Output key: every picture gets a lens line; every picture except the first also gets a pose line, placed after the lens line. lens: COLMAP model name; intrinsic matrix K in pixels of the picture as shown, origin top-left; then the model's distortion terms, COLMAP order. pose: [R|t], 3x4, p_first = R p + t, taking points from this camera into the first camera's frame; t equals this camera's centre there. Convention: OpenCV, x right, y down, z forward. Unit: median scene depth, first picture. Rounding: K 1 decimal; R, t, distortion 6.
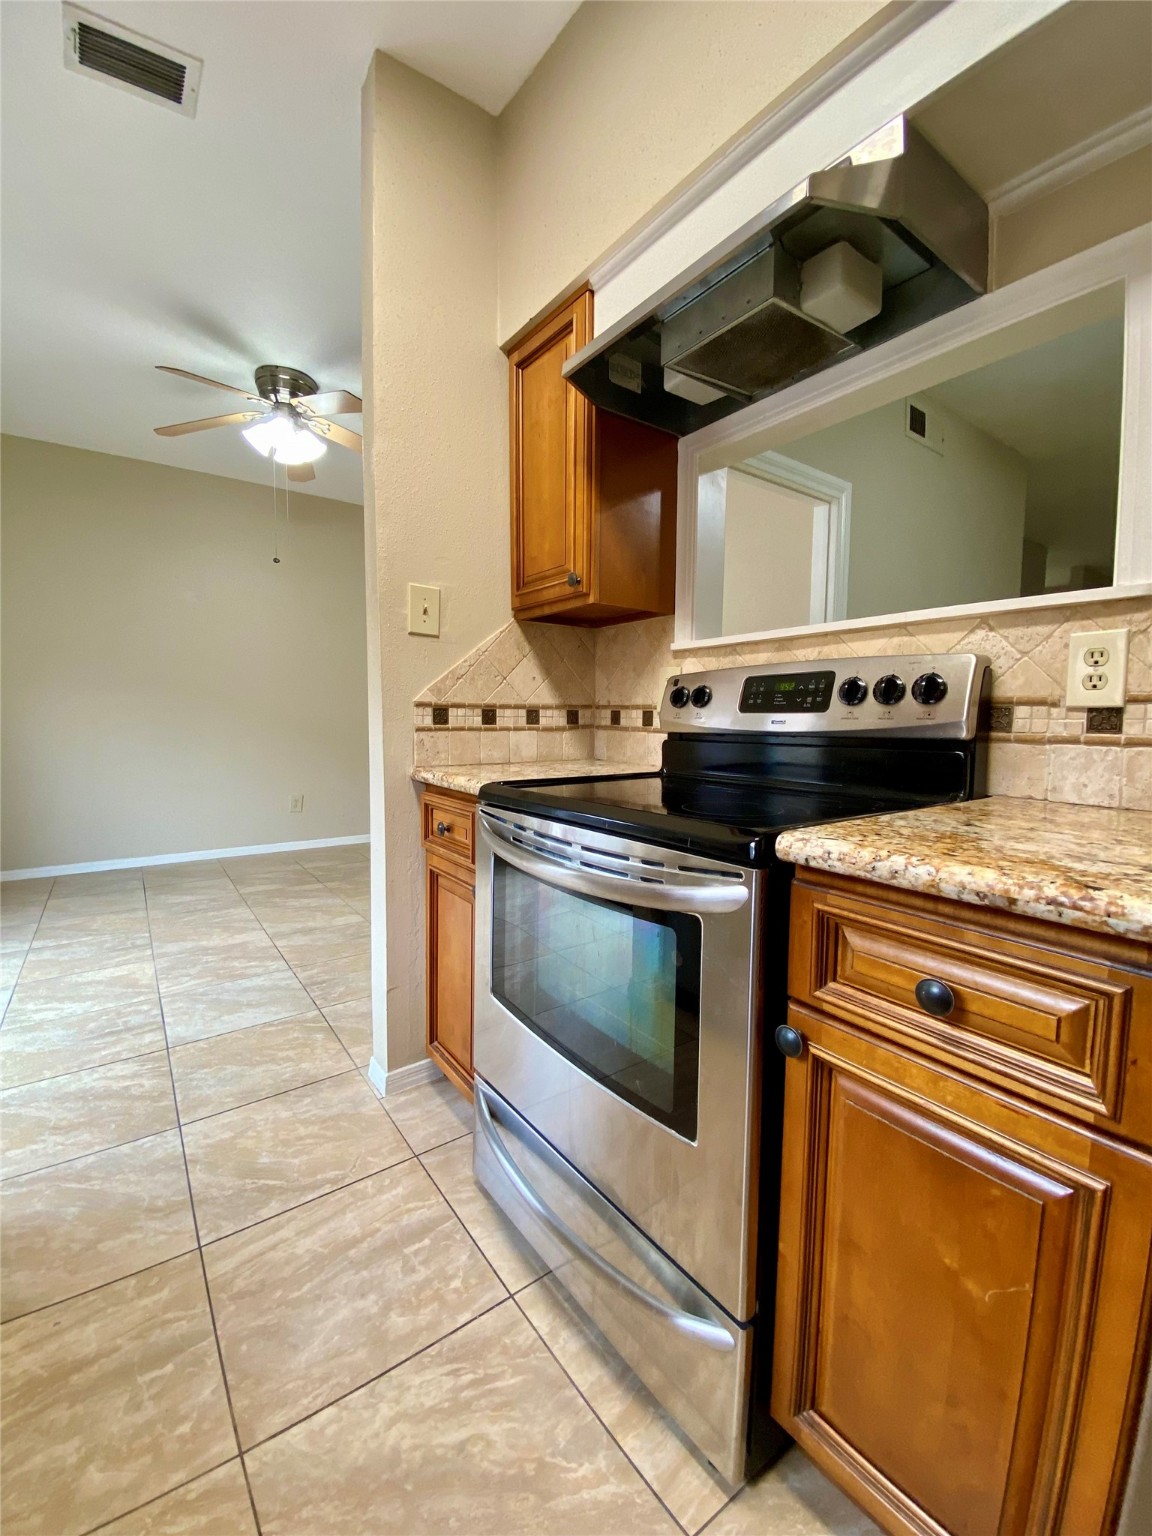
lens RADIAL K [[630.0, 0, 578.9], [0, 630.0, 764.6], [0, 0, 1]] dist [0.003288, -0.007017]
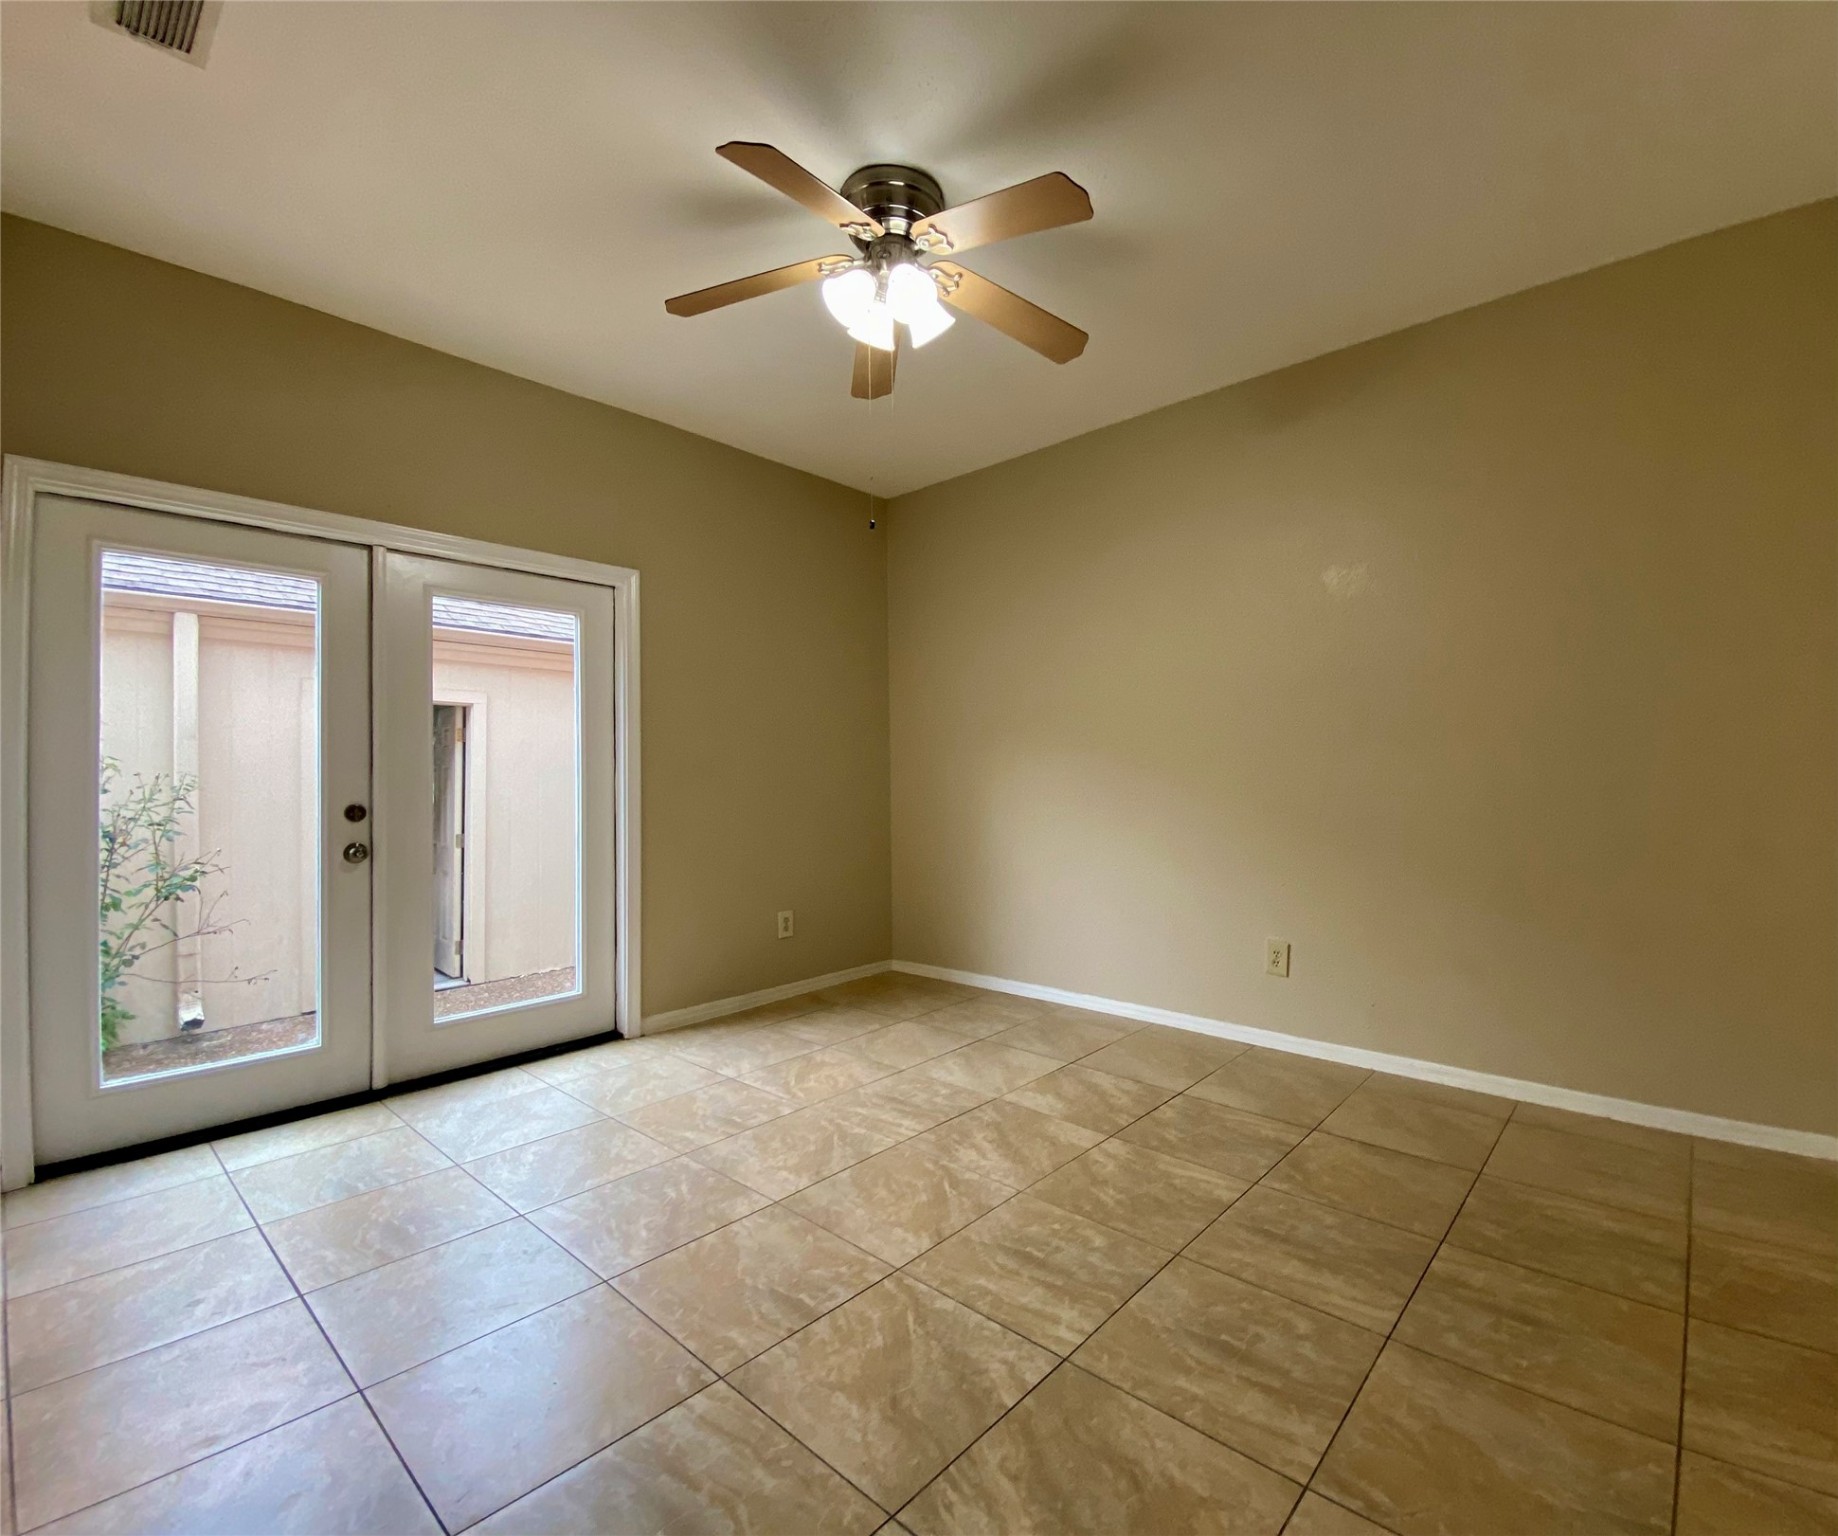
lens RADIAL K [[849.7, 0, 978.9], [0, 849.7, 759.2], [0, 0, 1]] dist [0.017993, -0.004940]
pose [[0.236230, -0.025927, -0.971351, 0.426289], [-0.062634, 0.997159, -0.041848, -0.136593], [0.969676, 0.070726, 0.233935, 1.442155]]
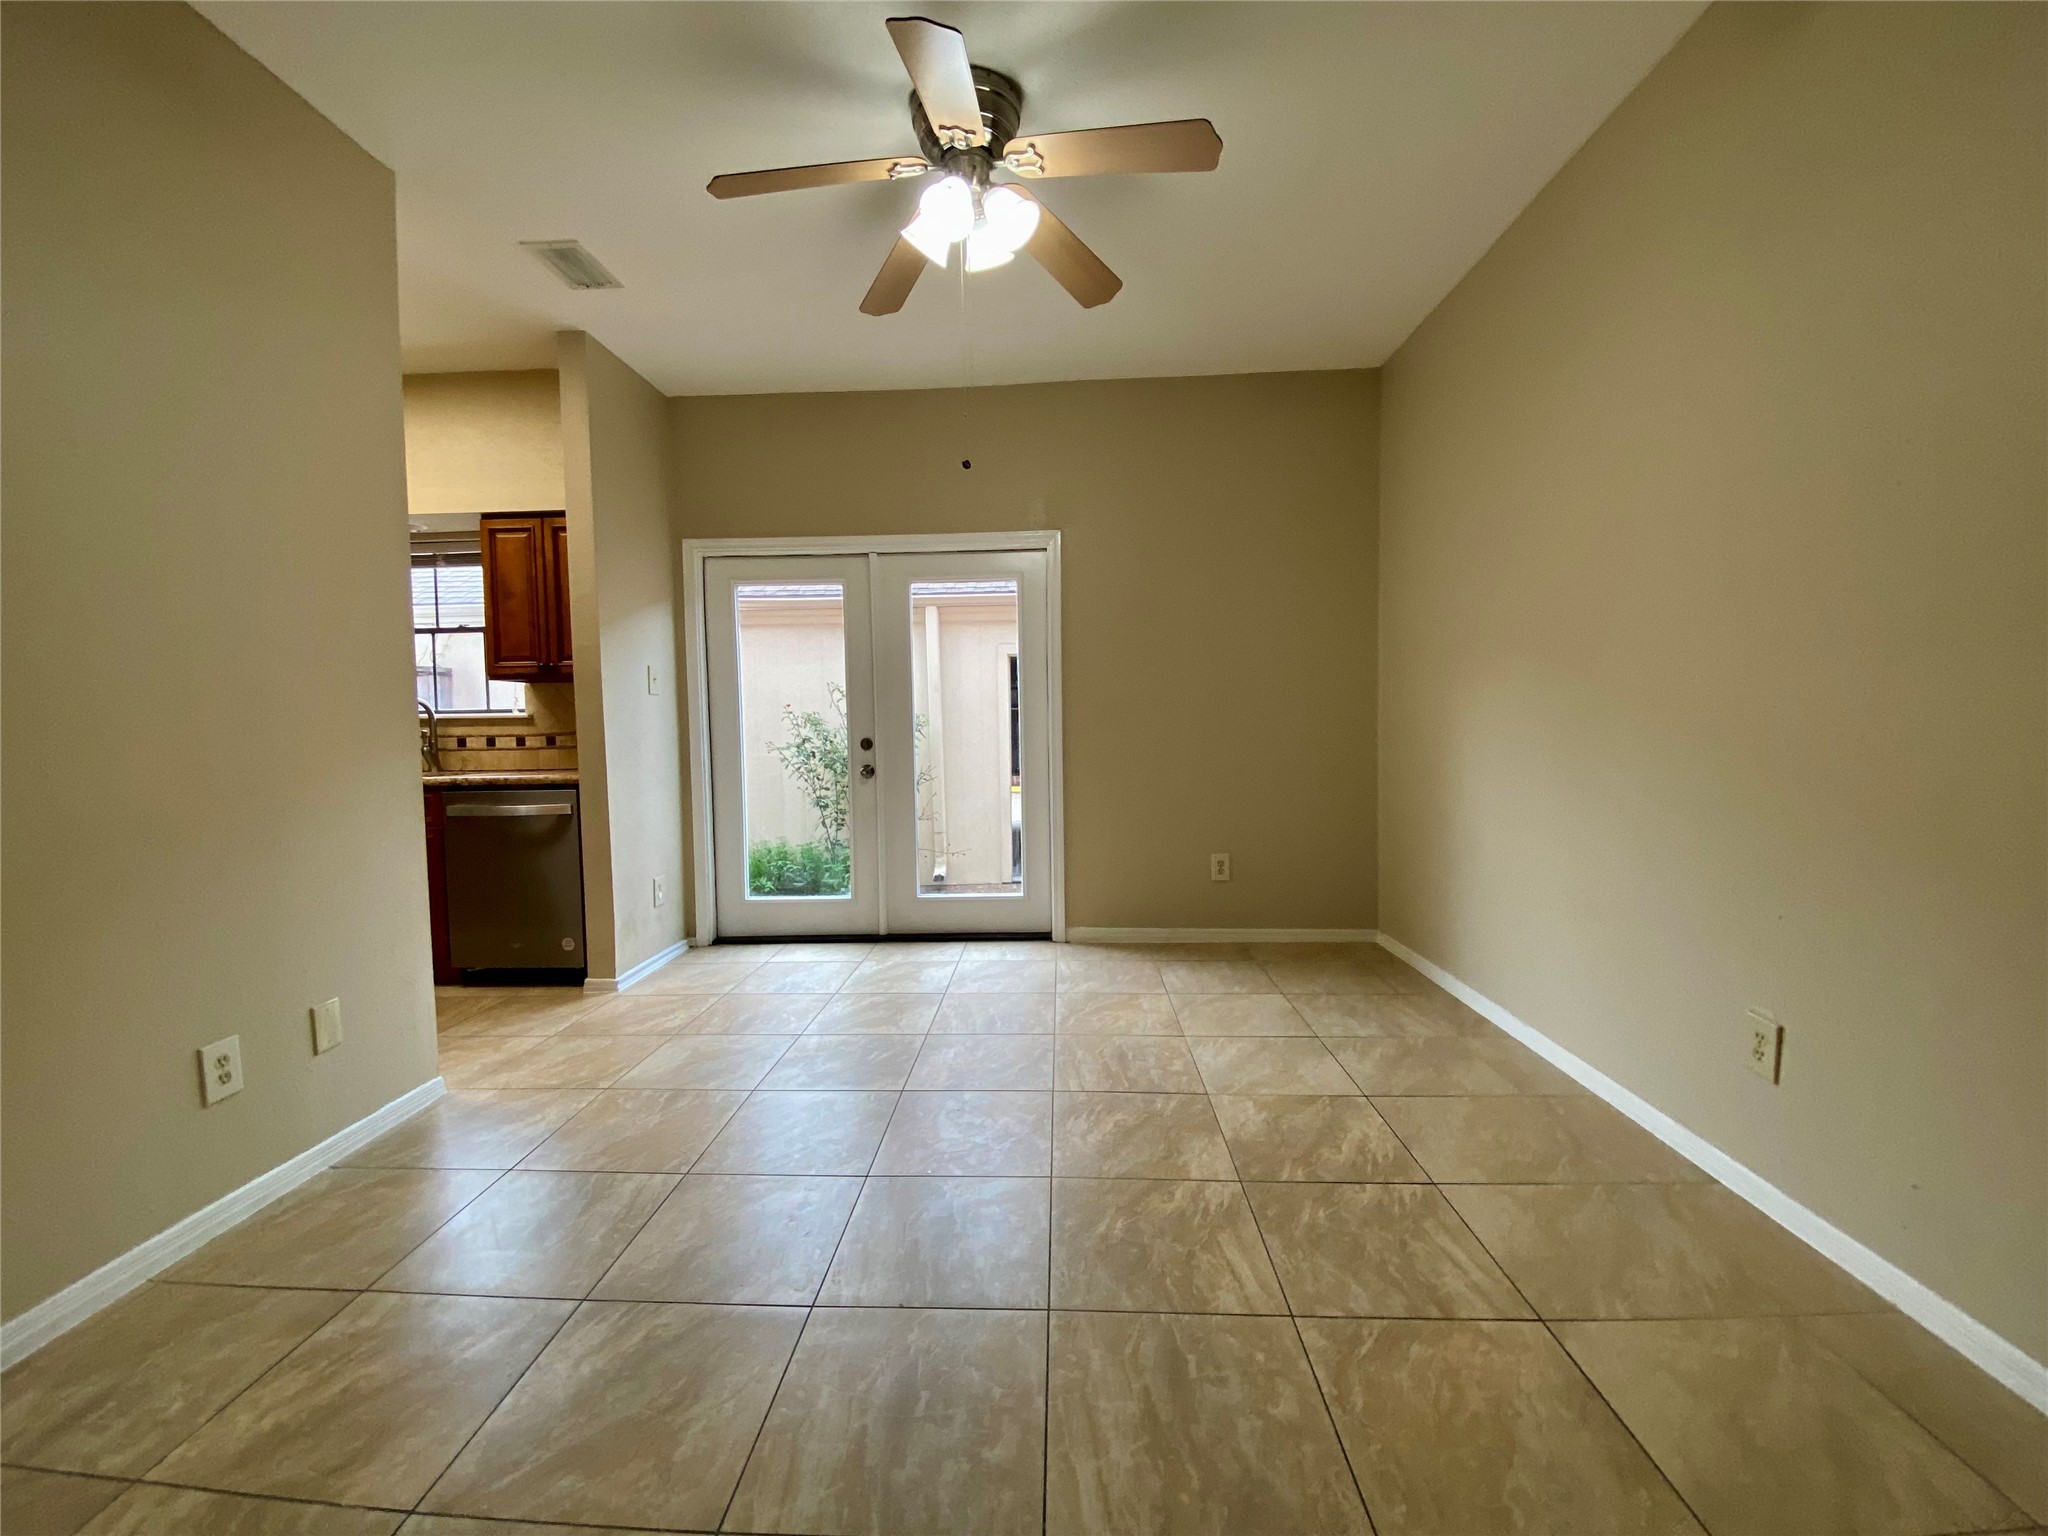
lens RADIAL K [[840.0, 0, 1012.1], [0, 840.0, 761.2], [0, 0, 1]] dist [0.003288, -0.007017]
pose [[-0.629621, 0.044338, -0.775637, 0.118249], [-0.046341, 0.994449, 0.094463, -0.208973], [0.775520, 0.095420, -0.624071, 2.353675]]
